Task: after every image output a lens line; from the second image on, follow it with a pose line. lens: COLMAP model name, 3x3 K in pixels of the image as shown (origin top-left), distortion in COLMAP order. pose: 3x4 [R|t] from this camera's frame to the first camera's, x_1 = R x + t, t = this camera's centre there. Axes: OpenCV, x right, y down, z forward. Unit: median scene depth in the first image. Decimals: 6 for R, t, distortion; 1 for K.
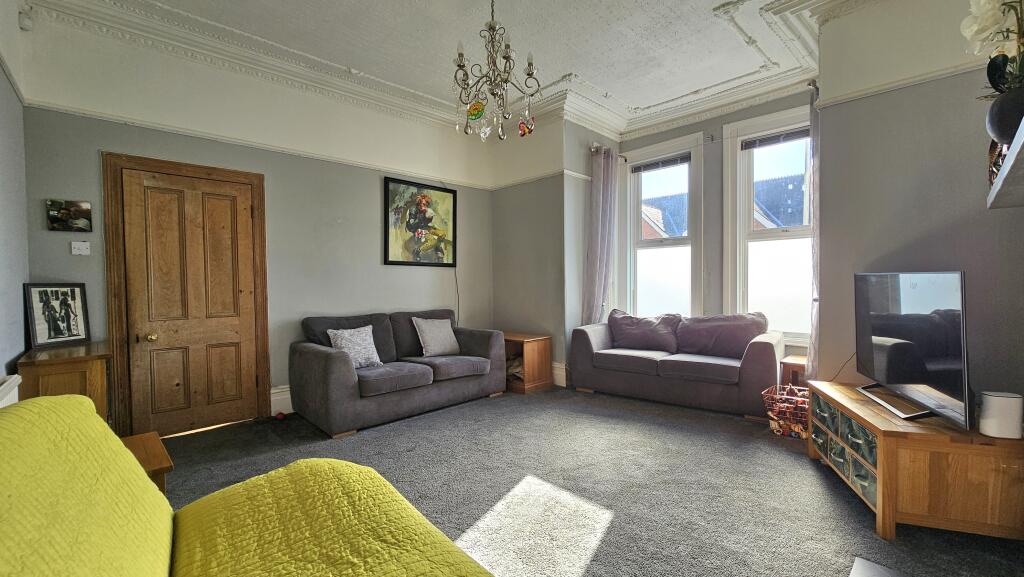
lens RADIAL K [[416.0, 0, 505.7], [0, 416.0, 289.1], [0, 0, 1]] dist [0.003297, 0.000018]
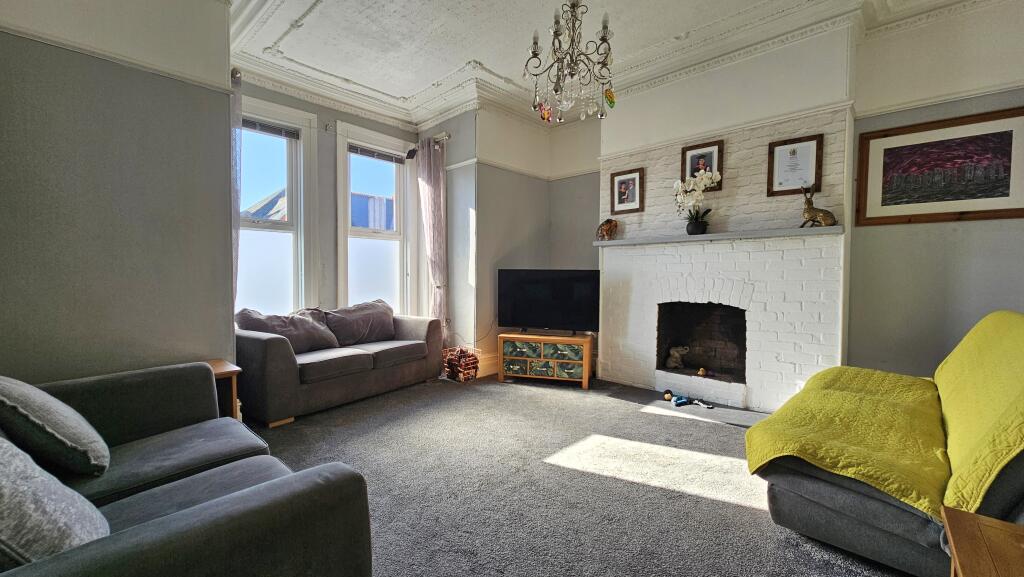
lens RADIAL K [[416.0, 0, 505.6], [0, 416.0, 291.4], [0, 0, 1]] dist [0.003297, 0.000018]
pose [[-0.046653, -0.026121, 0.998570, -0.558216], [0.013726, 0.999547, 0.026787, 0.005223], [-0.998817, 0.014956, -0.046273, 0.675605]]
